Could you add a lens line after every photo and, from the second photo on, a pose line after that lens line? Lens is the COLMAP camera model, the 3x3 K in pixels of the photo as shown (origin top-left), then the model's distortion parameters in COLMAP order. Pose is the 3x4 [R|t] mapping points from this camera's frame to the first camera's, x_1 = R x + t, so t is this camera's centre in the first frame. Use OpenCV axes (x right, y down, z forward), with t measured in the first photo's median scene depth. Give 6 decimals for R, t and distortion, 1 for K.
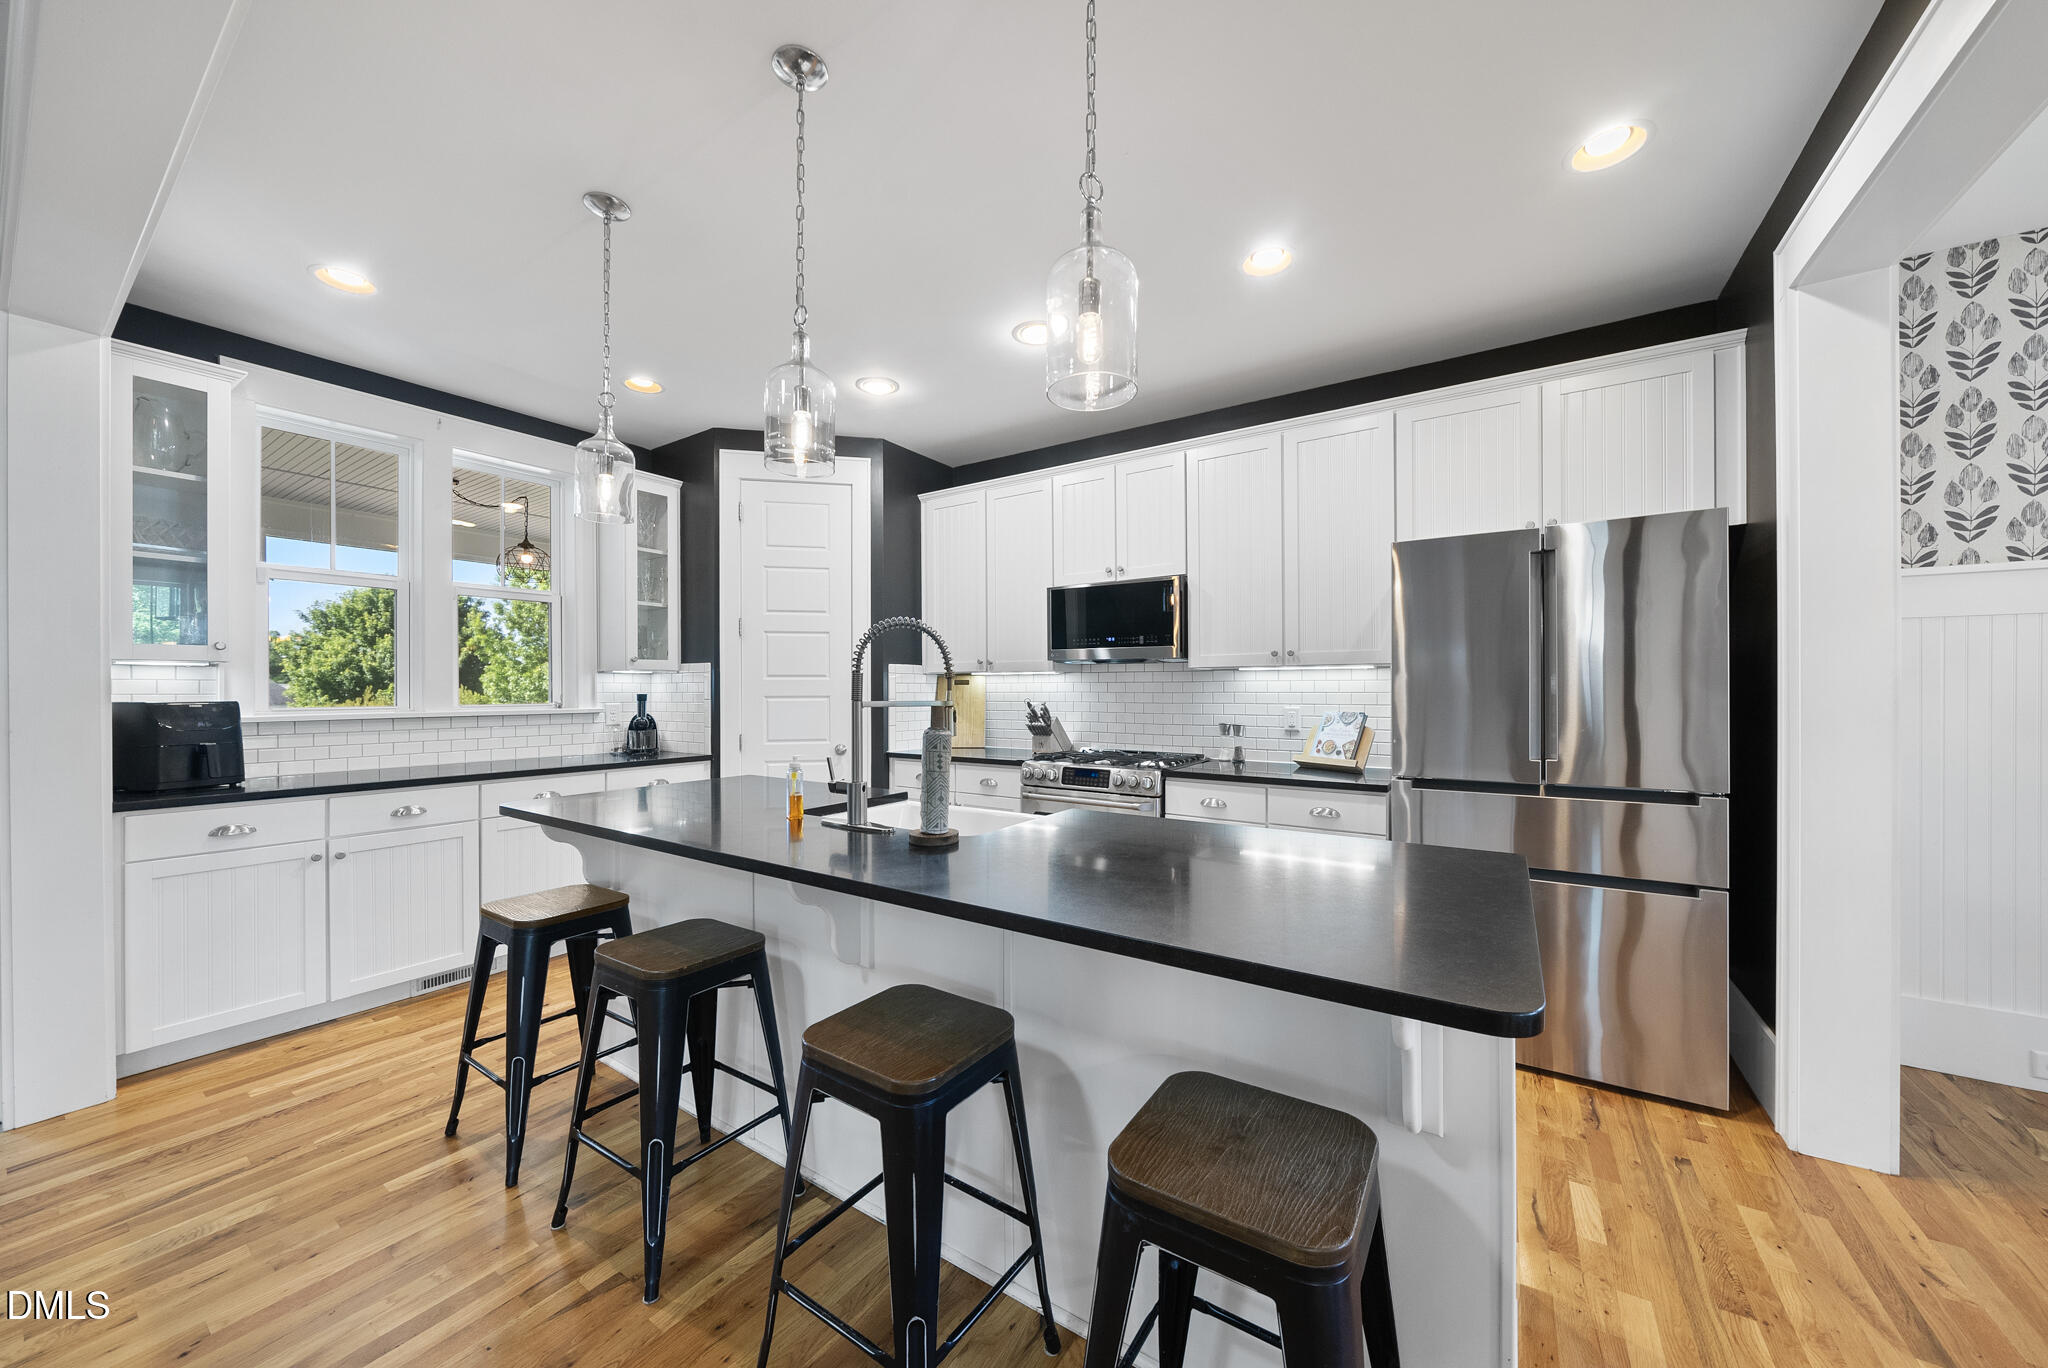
lens RADIAL K [[723.1, 0, 1023.8], [0, 723.1, 688.6], [0, 0, 1]] dist [-0.006934, -0.000060]
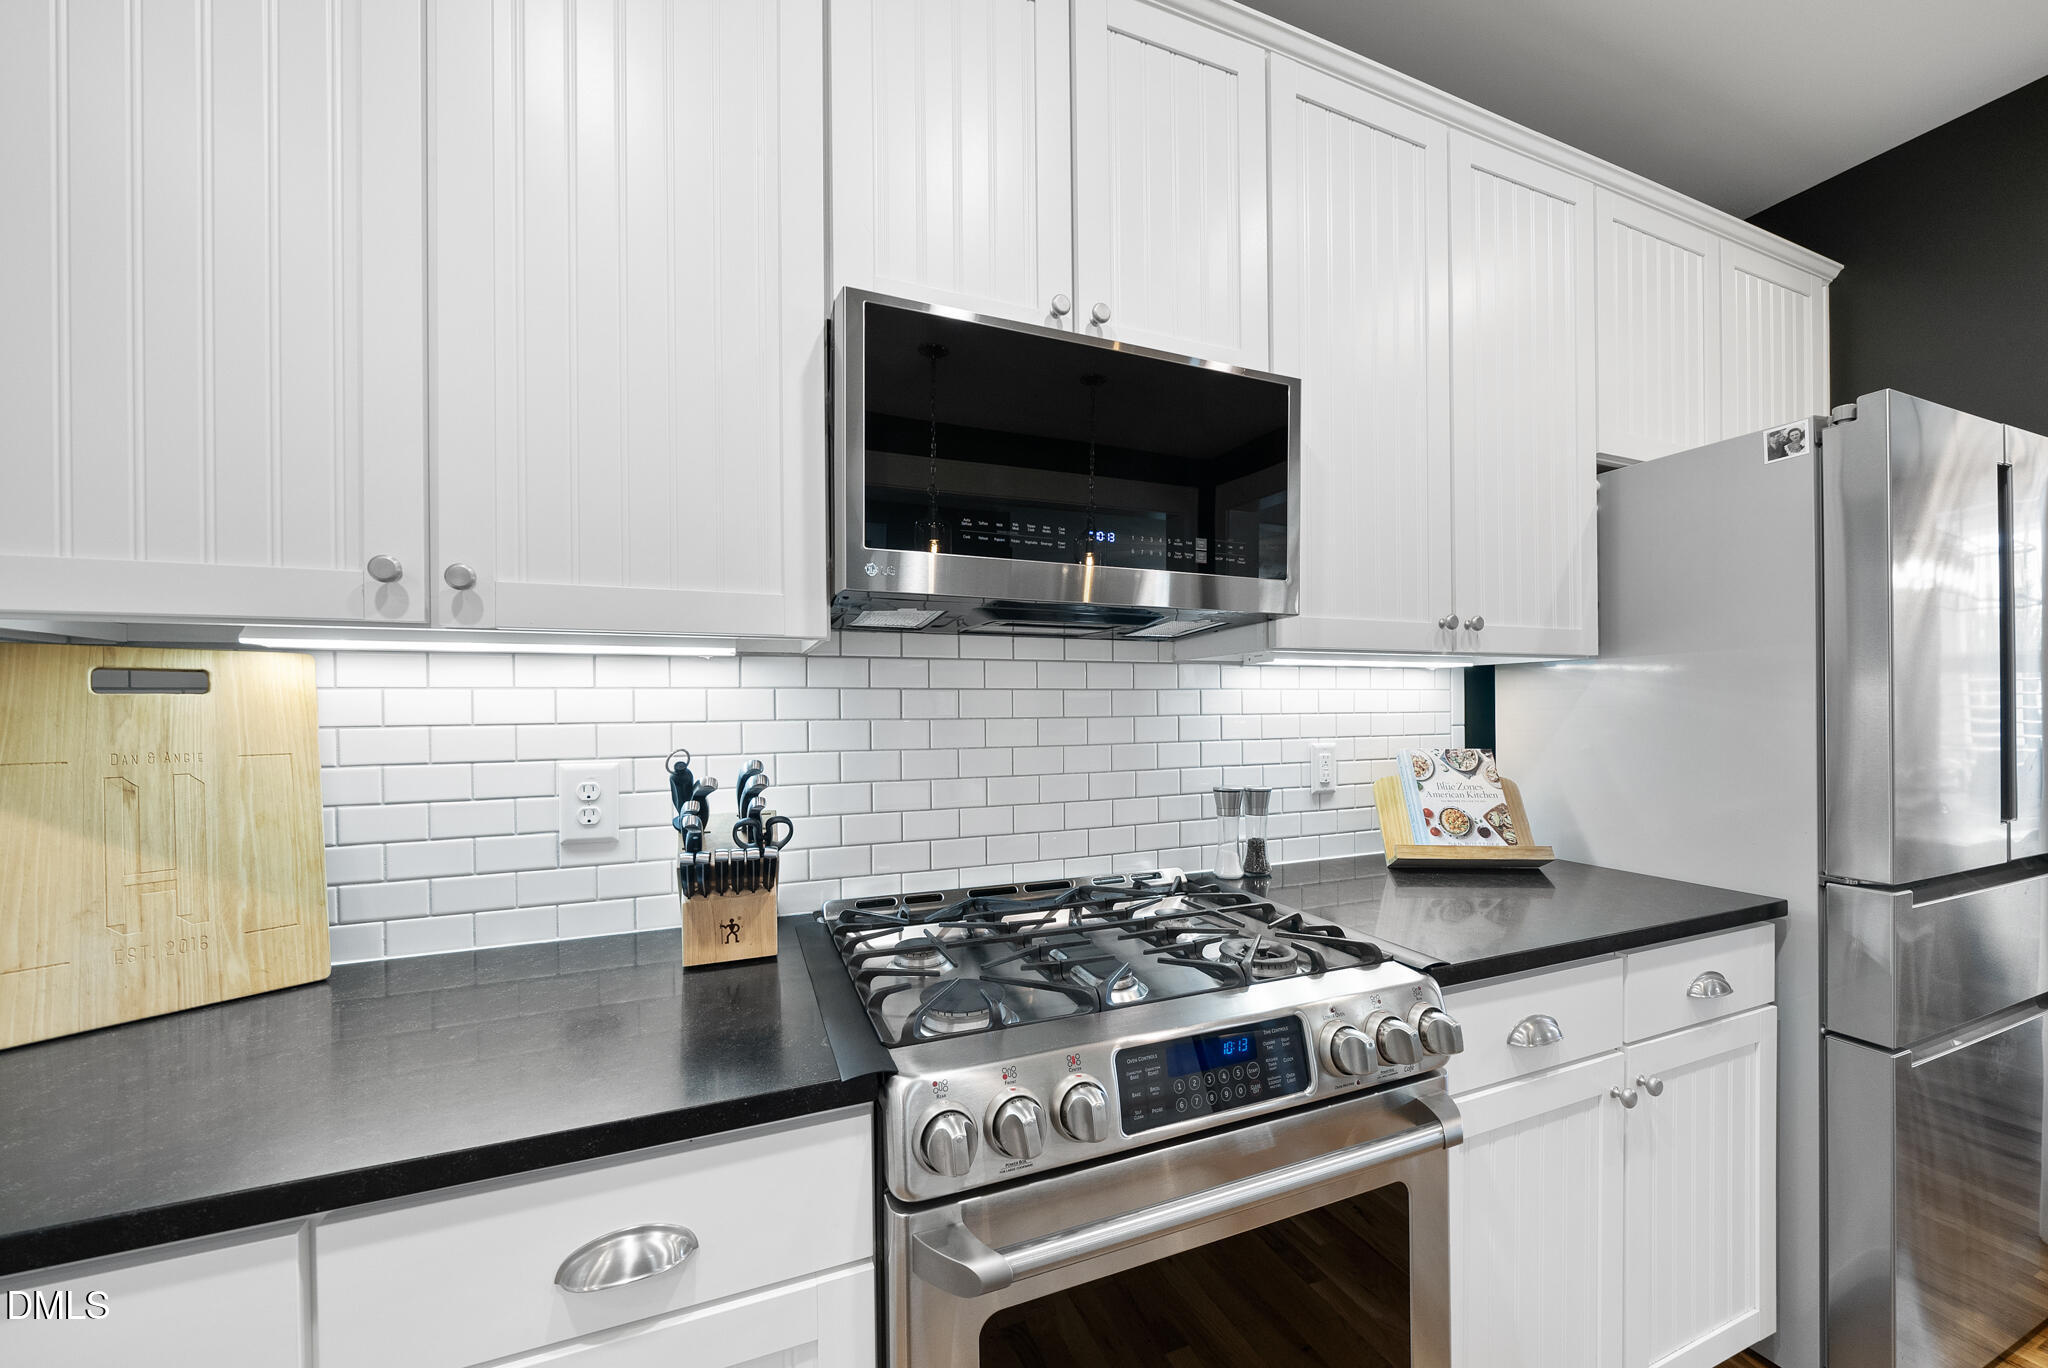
lens RADIAL K [[737.9, 0, 1021.8], [0, 737.9, 702.2], [0, 0, 1]] dist [-0.004961, 0.000057]
pose [[0.560570, 0.003233, 0.828101, -0.146740], [0.006027, 0.999950, -0.007984, 0.000630], [-0.828085, 0.009467, 0.560522, 0.861710]]
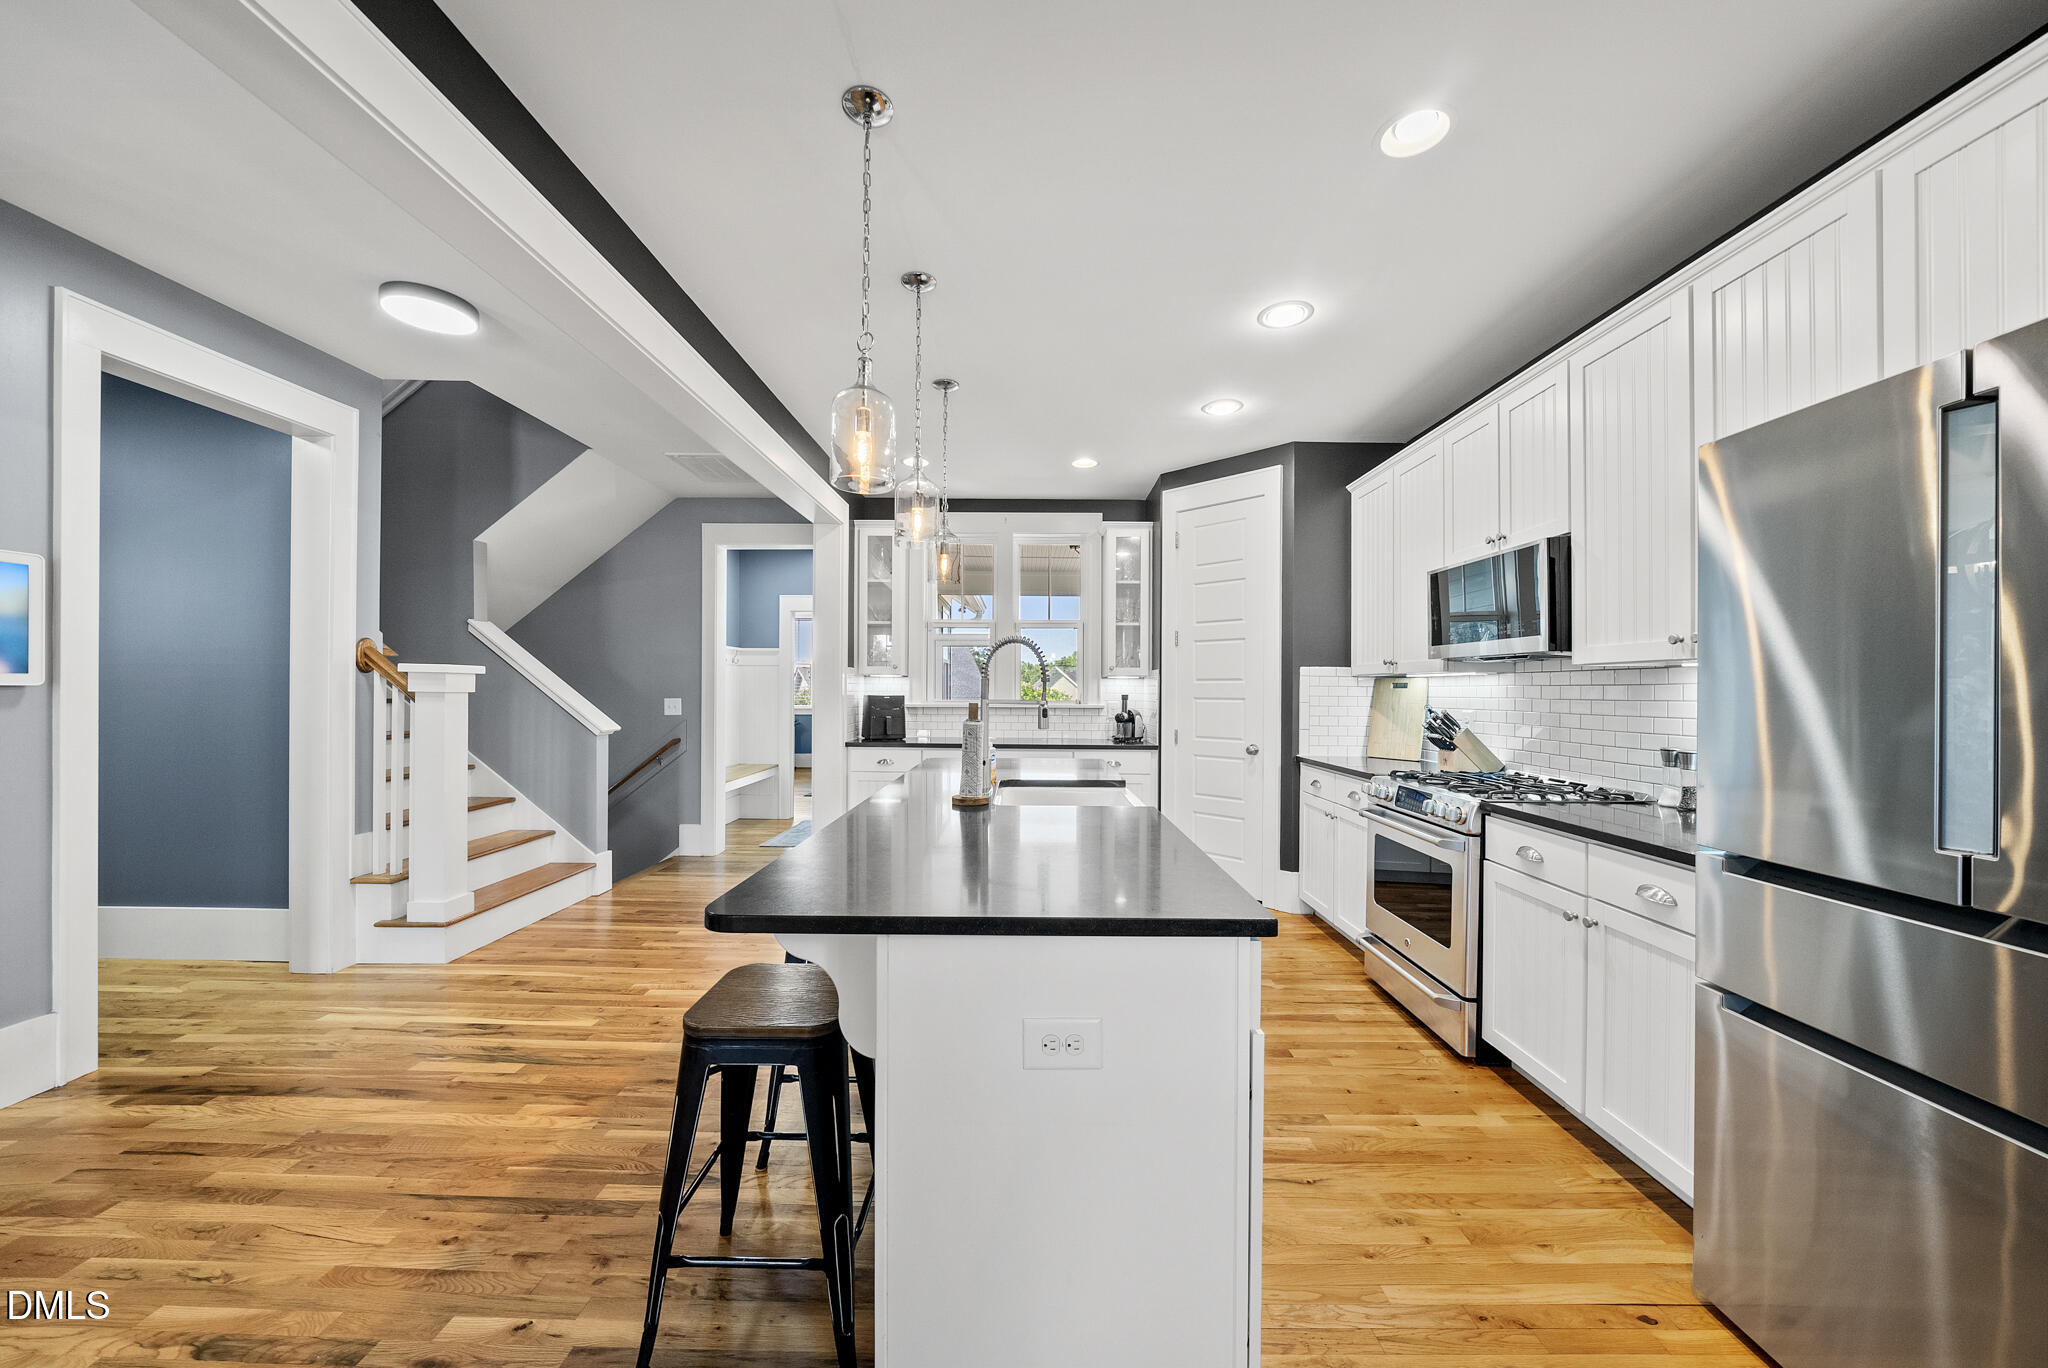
lens RADIAL K [[723.1, 0, 1023.8], [0, 723.1, 688.6], [0, 0, 1]] dist [-0.006934, -0.000060]
pose [[0.549779, 0.003268, -0.835303, 0.499642], [-0.006631, 0.999978, -0.000452, -0.001610], [0.835284, 0.005787, 0.549789, 0.163075]]
